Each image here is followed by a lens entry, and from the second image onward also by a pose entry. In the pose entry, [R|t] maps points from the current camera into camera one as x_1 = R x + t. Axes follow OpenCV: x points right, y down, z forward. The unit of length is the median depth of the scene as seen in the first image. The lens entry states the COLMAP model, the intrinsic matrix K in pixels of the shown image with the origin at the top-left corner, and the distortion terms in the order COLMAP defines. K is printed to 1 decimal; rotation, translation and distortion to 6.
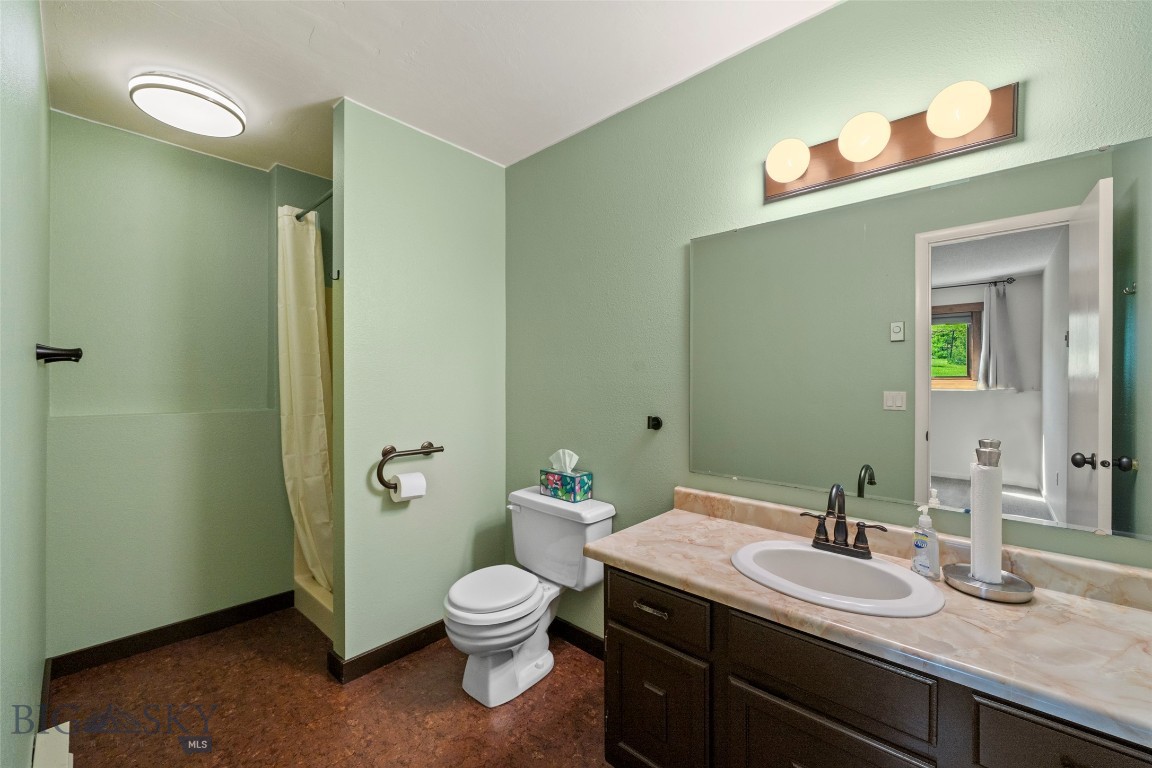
lens RADIAL K [[466.5, 0, 574.3], [0, 466.5, 384.8], [0, 0, 1]] dist [-0.001191, 0.000439]
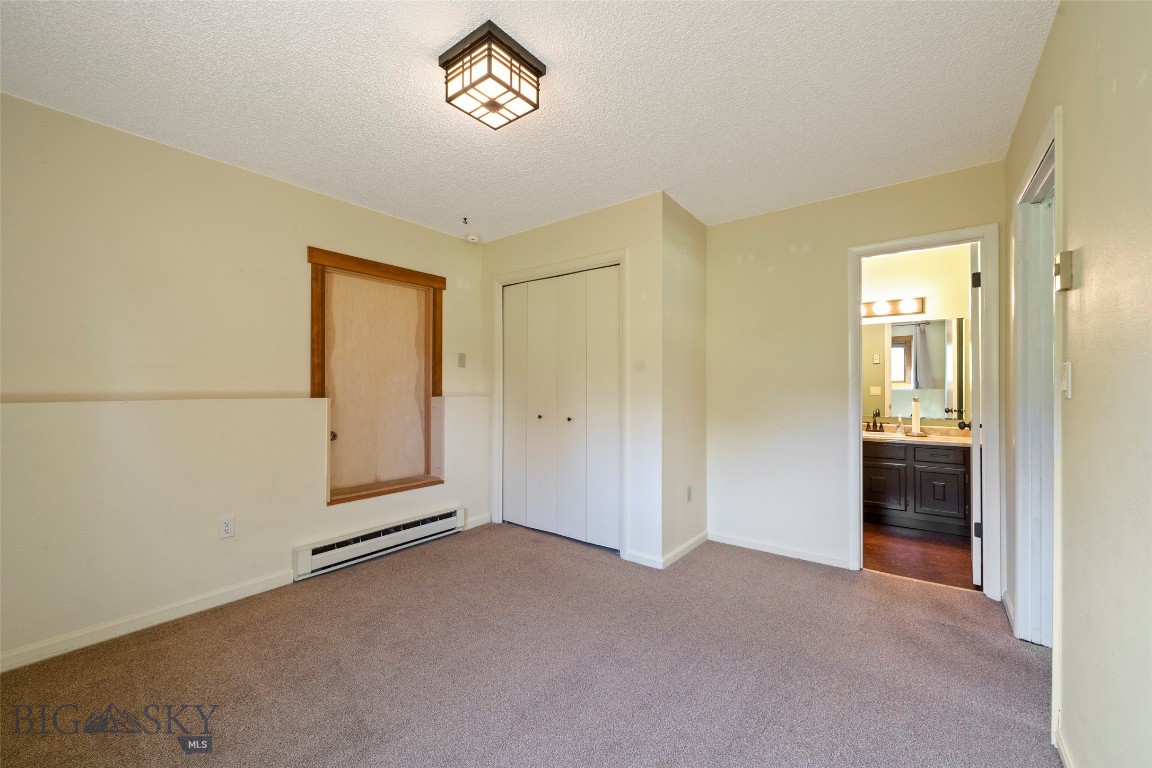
lens RADIAL K [[466.5, 0, 577.9], [0, 466.5, 383.4], [0, 0, 1]] dist [-0.001191, 0.000439]
pose [[0.995068, 0.003409, 0.099134, -1.442255], [-0.001602, 0.999831, -0.018307, 0.065175], [-0.099180, 0.018058, 0.994906, -1.620788]]
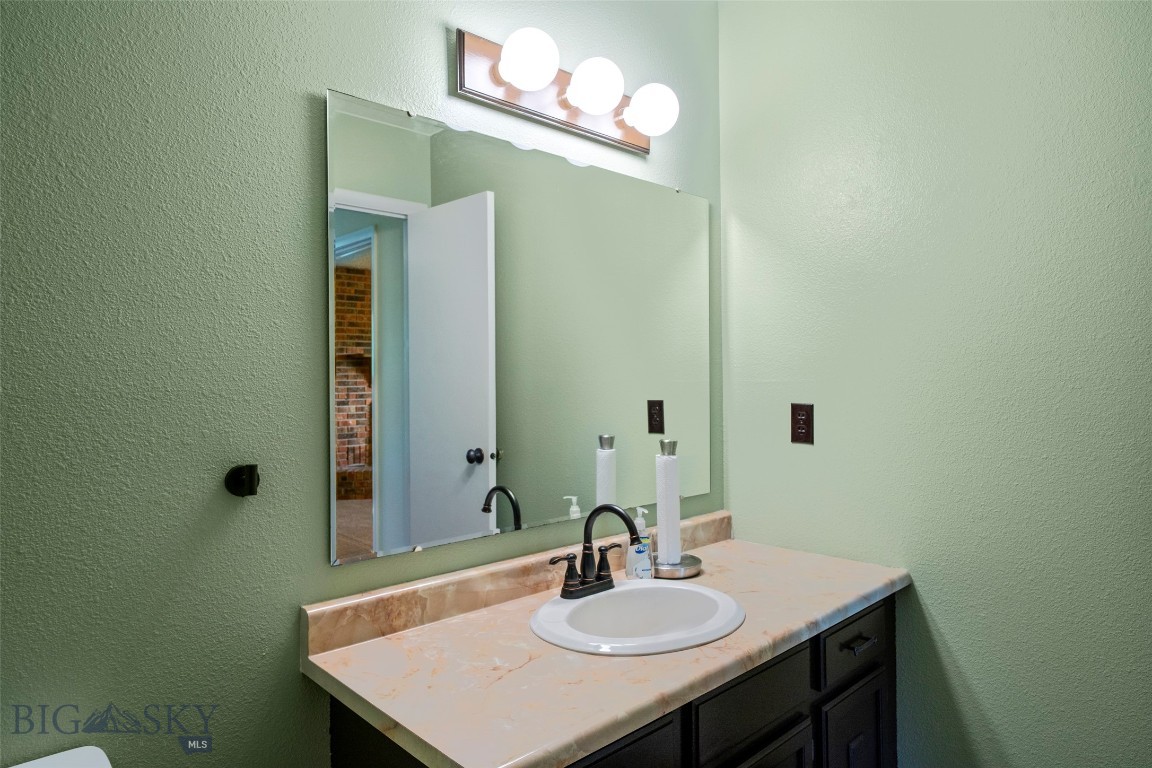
lens RADIAL K [[693.0, 0, 575.2], [0, 693.0, 379.9], [0, 0, 1]] dist [-0.002191, -0.000129]
pose [[0.079676, -0.000573, 0.996821, -0.479414], [0.022131, 0.999754, -0.001194, -0.000947], [-0.996575, 0.022156, 0.079669, 0.728324]]
